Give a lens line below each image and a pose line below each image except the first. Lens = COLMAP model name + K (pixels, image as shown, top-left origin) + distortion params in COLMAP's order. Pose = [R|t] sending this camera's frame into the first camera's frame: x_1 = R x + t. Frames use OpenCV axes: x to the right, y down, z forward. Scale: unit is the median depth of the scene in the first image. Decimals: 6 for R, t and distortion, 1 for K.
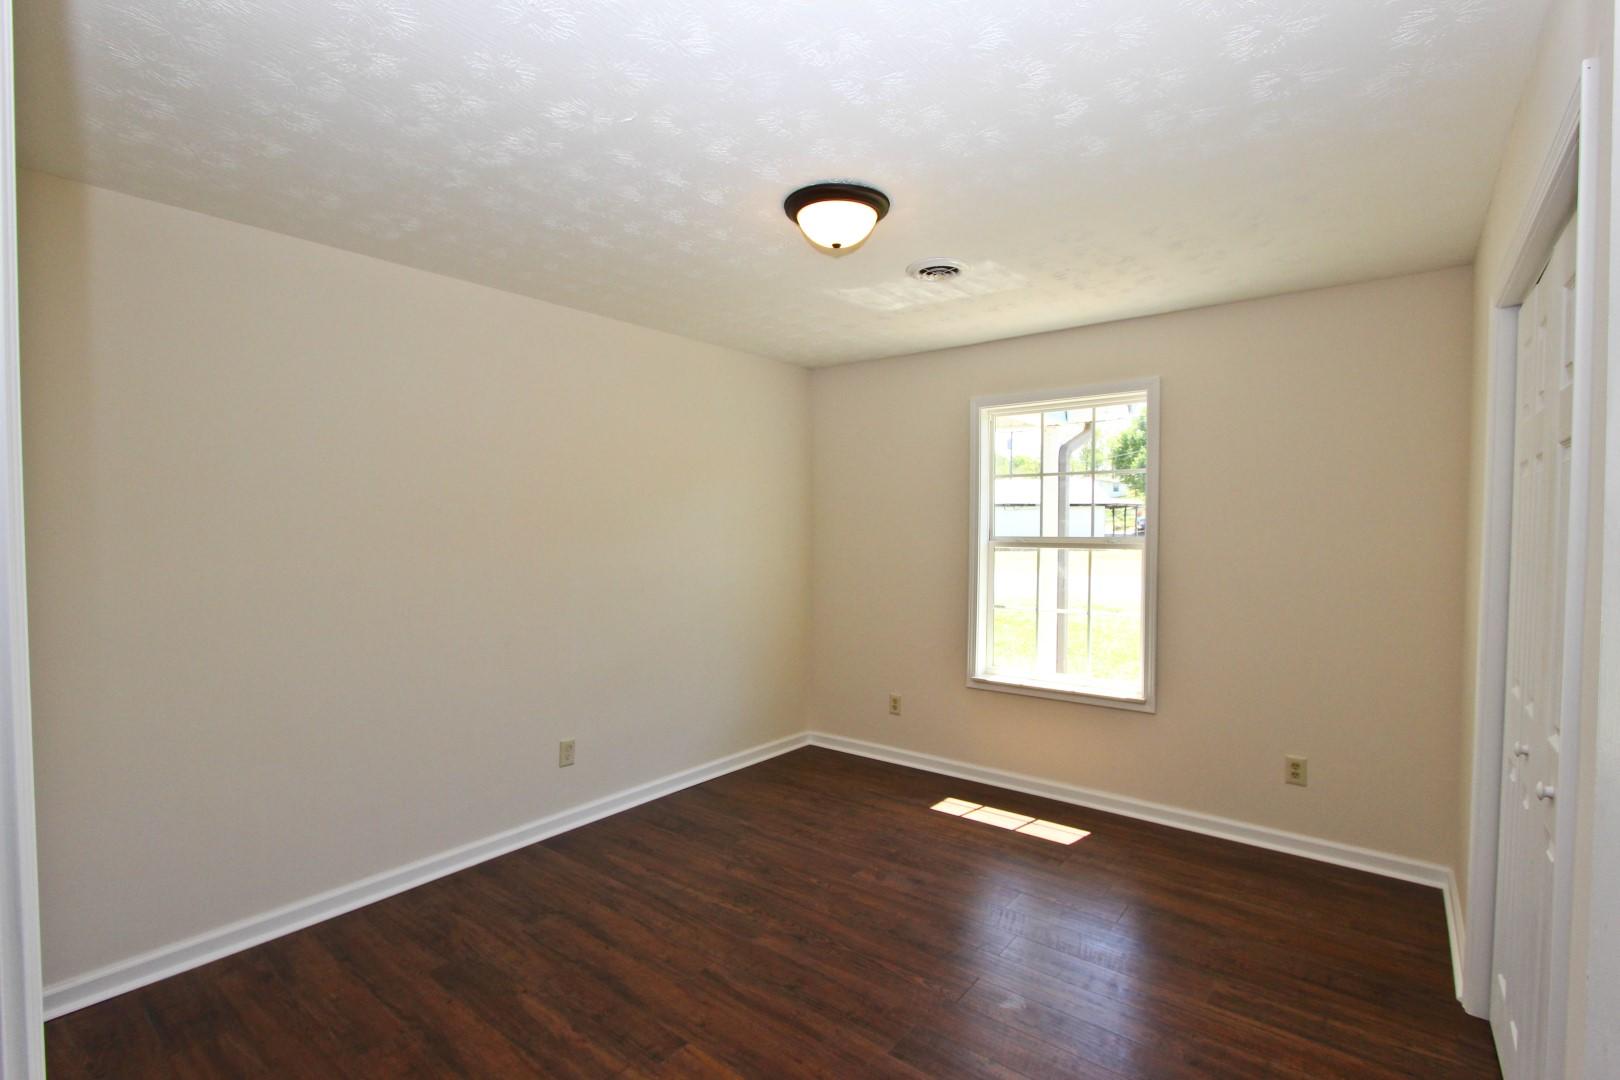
lens RADIAL K [[744.2, 0, 799.9], [0, 744.2, 549.3], [0, 0, 1]] dist [-0.017819, -0.000428]
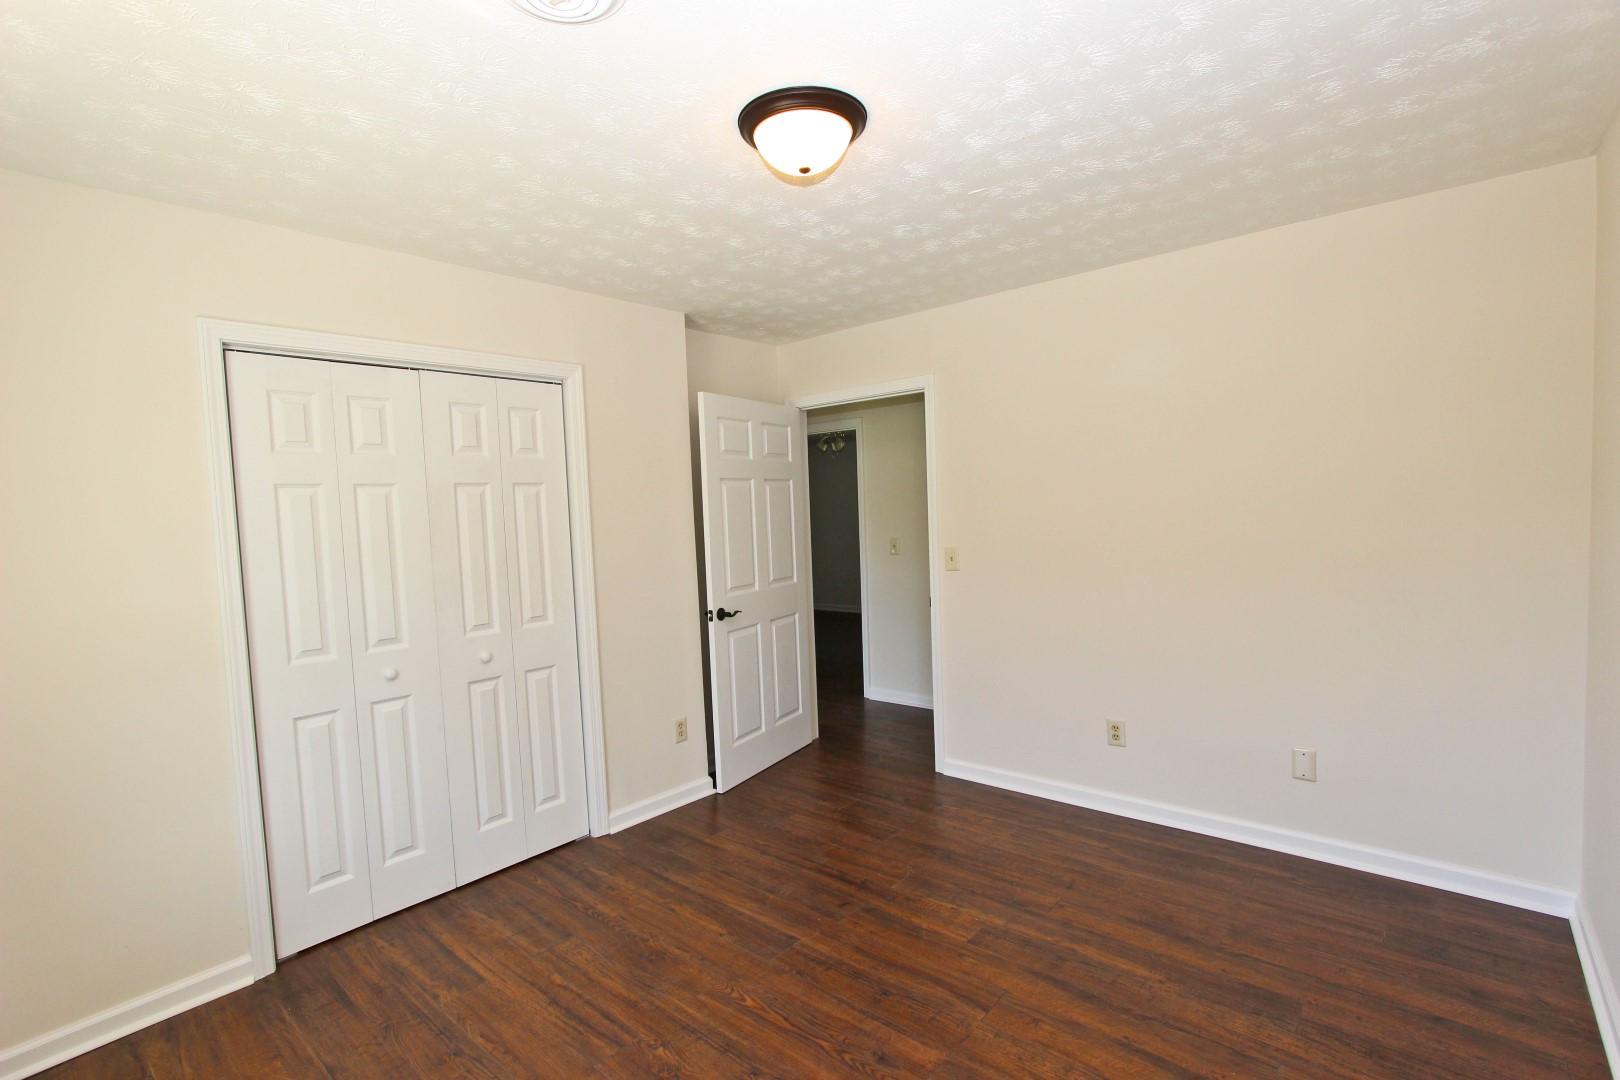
lens RADIAL K [[744.2, 0, 799.9], [0, 744.2, 549.3], [0, 0, 1]] dist [-0.017819, -0.000428]
pose [[-0.998279, 0.037894, 0.044756, 0.035642], [0.041619, 0.995471, 0.085465, -0.067945], [-0.041315, 0.087181, -0.995335, 1.944098]]
